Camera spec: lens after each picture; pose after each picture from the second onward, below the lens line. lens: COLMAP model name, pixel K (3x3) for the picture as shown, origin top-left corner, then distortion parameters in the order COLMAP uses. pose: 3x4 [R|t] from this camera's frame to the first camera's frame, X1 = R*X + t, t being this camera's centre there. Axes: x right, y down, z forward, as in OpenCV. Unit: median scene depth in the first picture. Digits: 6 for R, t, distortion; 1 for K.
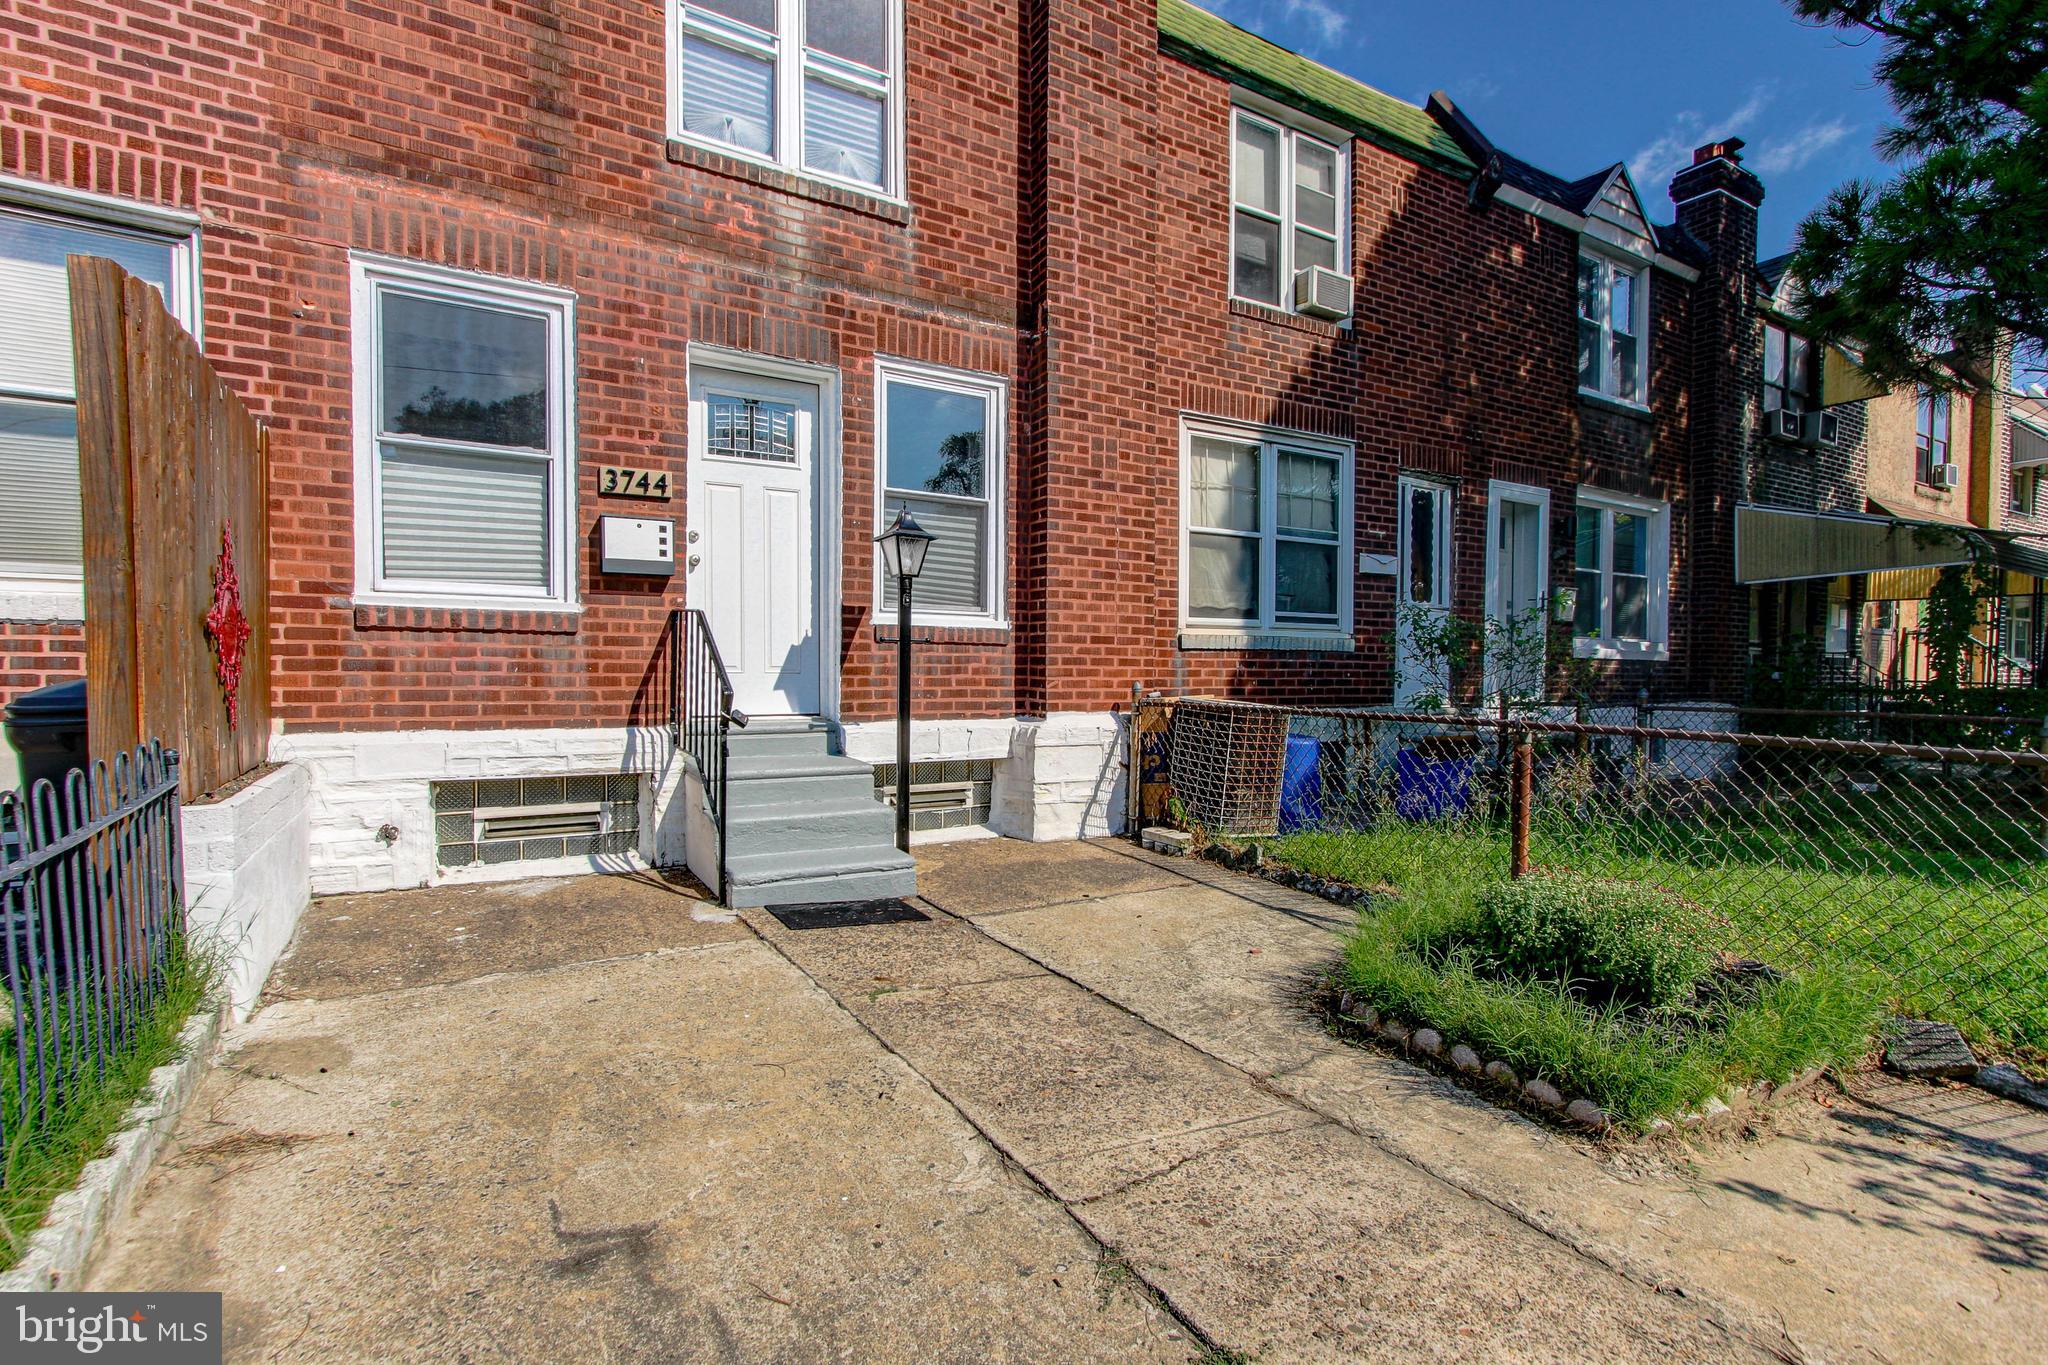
lens RADIAL K [[953.5, 0, 1006.0], [0, 953.5, 693.5], [0, 0, 1]] dist [0.005282, 0.001943]
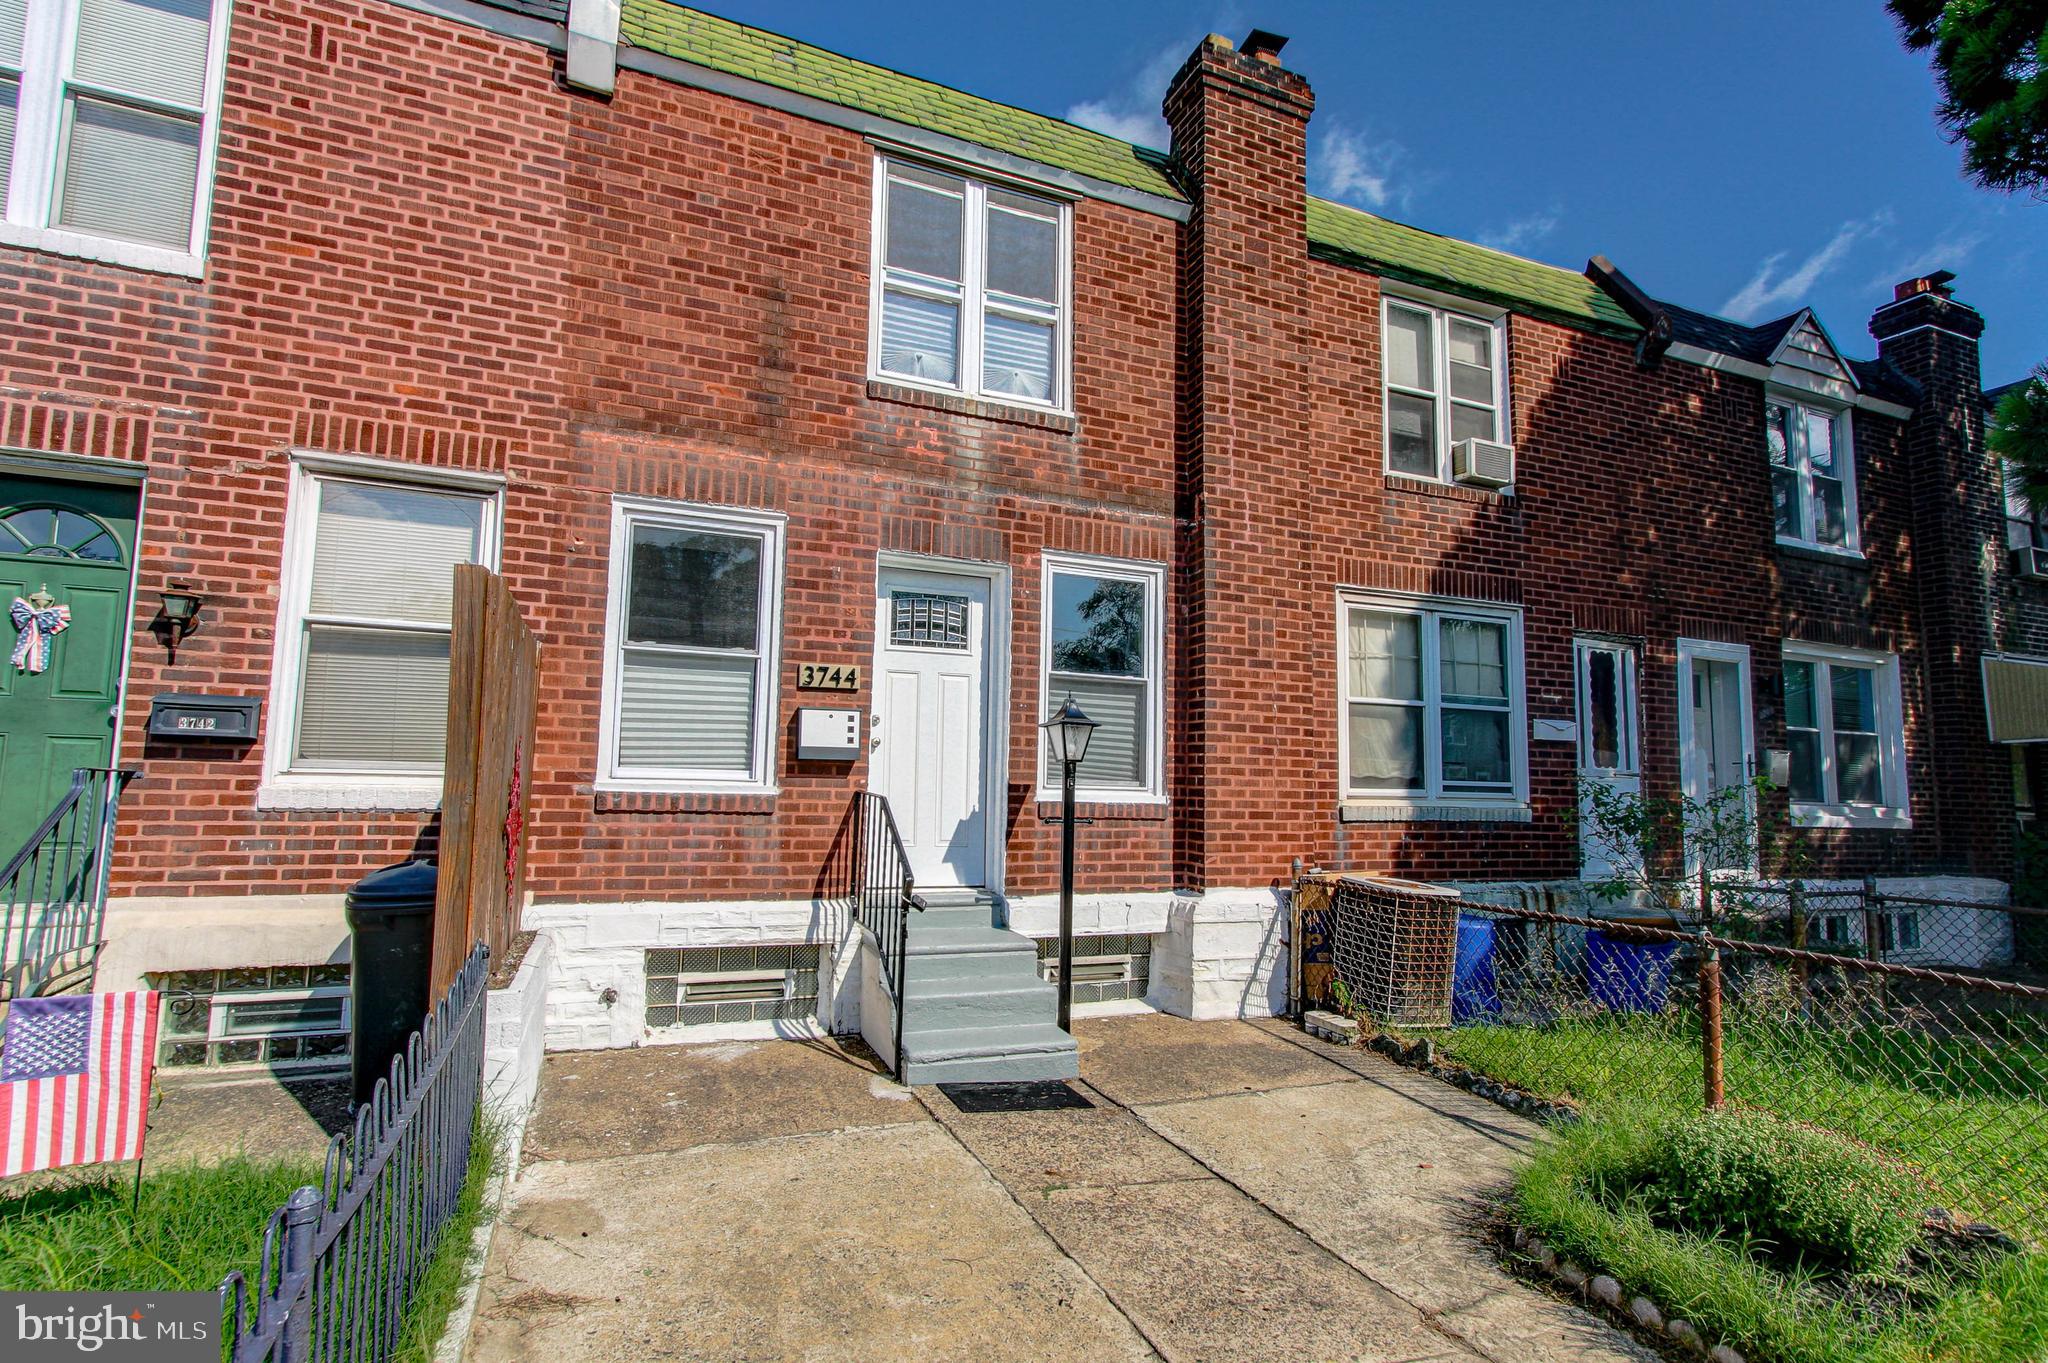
lens RADIAL K [[999.6, 0, 1005.6], [0, 999.6, 688.8], [0, 0, 1]] dist [0.003830, 0.001514]
pose [[0.989353, 0.001485, -0.145531, -0.014929], [-0.018968, 0.992734, -0.118823, -0.071401], [0.144297, 0.120318, 0.982192, -0.112137]]
